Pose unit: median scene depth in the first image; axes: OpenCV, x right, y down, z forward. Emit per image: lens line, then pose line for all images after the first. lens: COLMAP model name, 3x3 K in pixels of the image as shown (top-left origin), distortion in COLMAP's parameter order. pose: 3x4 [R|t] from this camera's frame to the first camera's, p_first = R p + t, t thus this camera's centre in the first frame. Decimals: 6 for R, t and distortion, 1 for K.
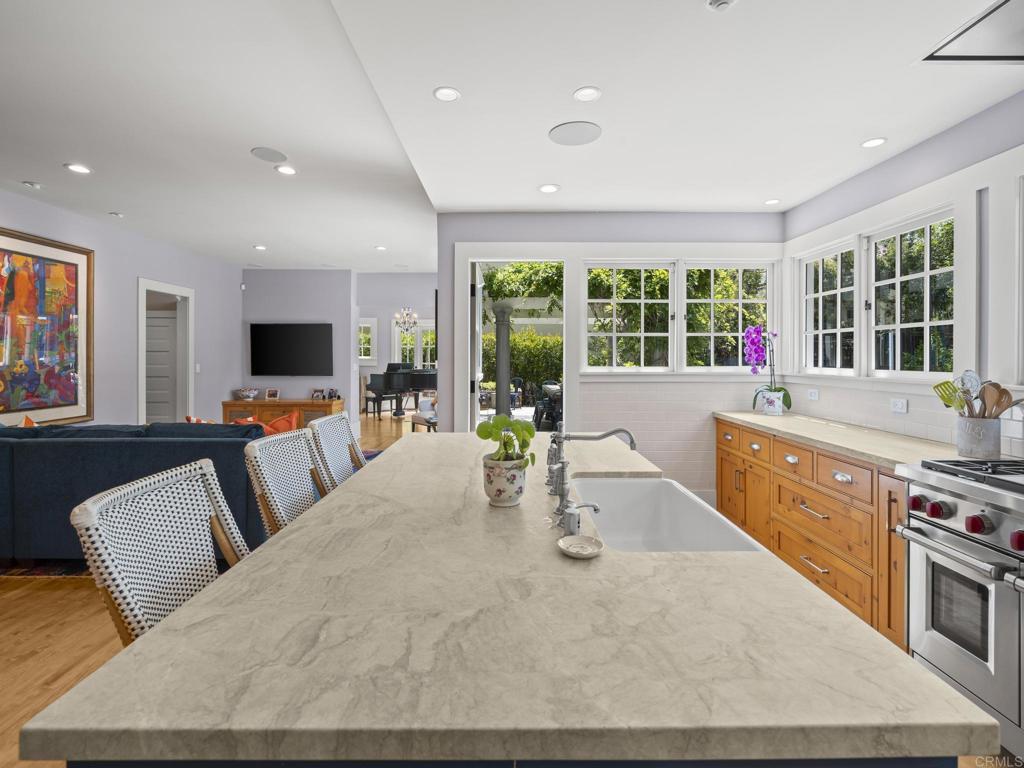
lens RADIAL K [[466.4, 0, 505.0], [0, 466.4, 357.7], [0, 0, 1]] dist [-0.004354, 0.000639]
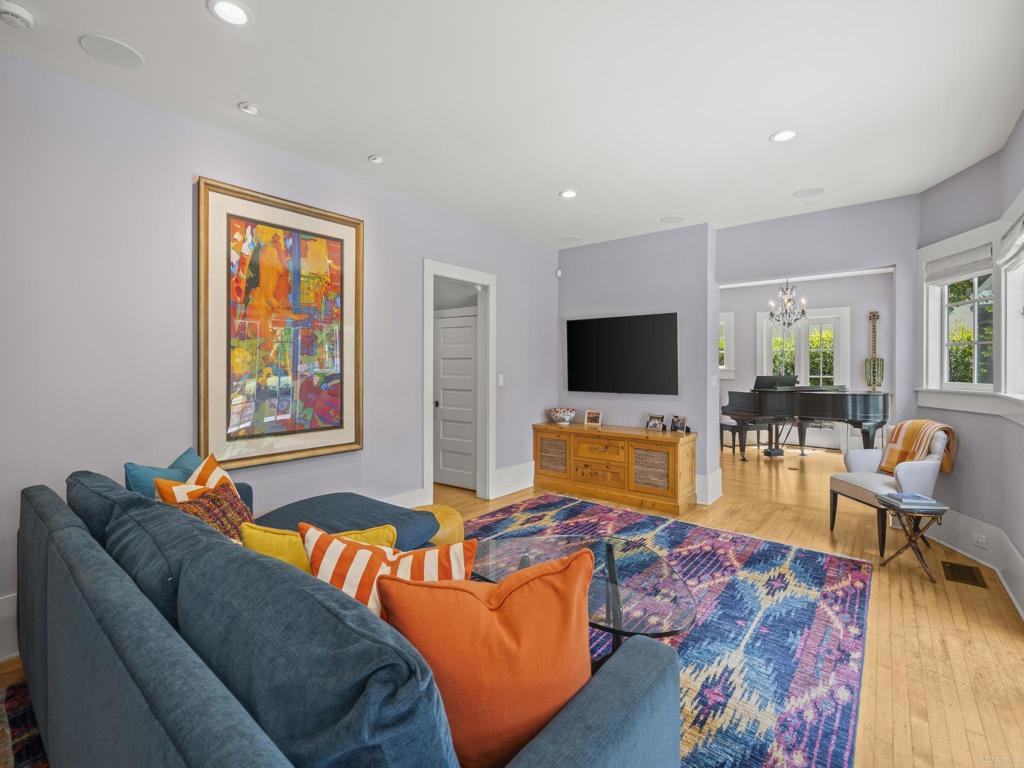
lens RADIAL K [[466.4, 0, 517.2], [0, 466.4, 370.2], [0, 0, 1]] dist [-0.004354, 0.000639]
pose [[0.785800, 0.002177, -0.618477, -0.264297], [-0.001219, 0.999997, 0.001971, 0.007055], [0.618479, -0.000795, 0.785801, 0.648553]]
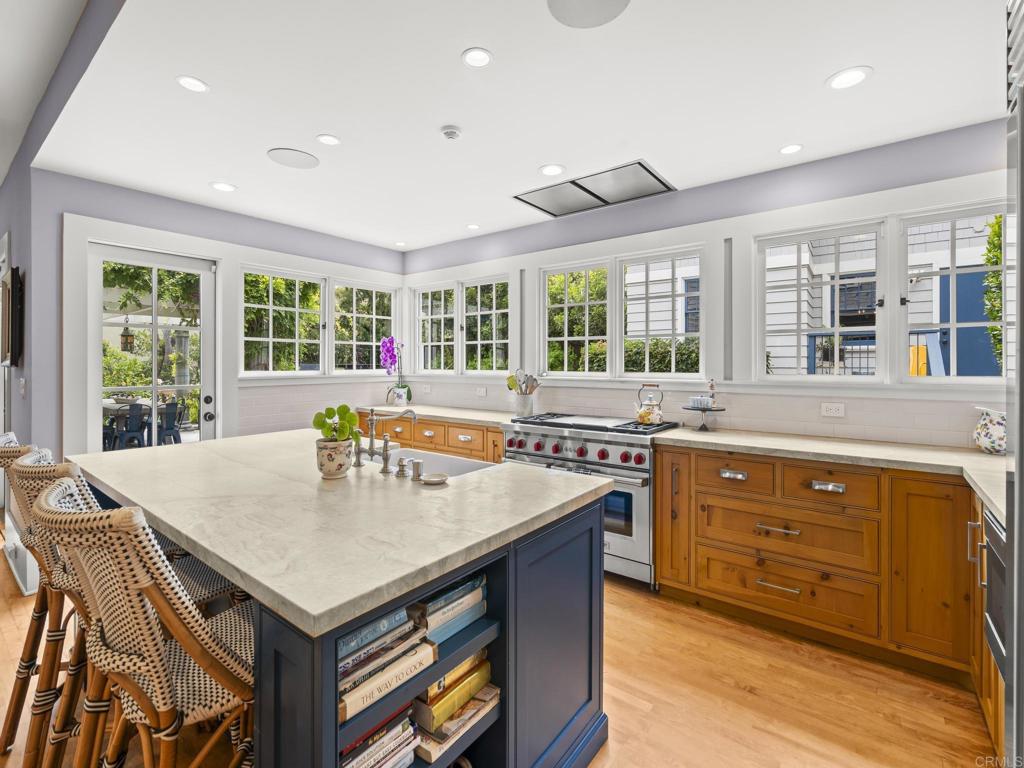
lens RADIAL K [[466.4, 0, 509.9], [0, 466.4, 360.8], [0, 0, 1]] dist [-0.004354, 0.000639]
pose [[0.616061, 0.003961, 0.787689, -0.221877], [0.001477, 0.999980, -0.006183, 0.003204], [-0.787697, 0.004972, 0.616043, -0.044040]]
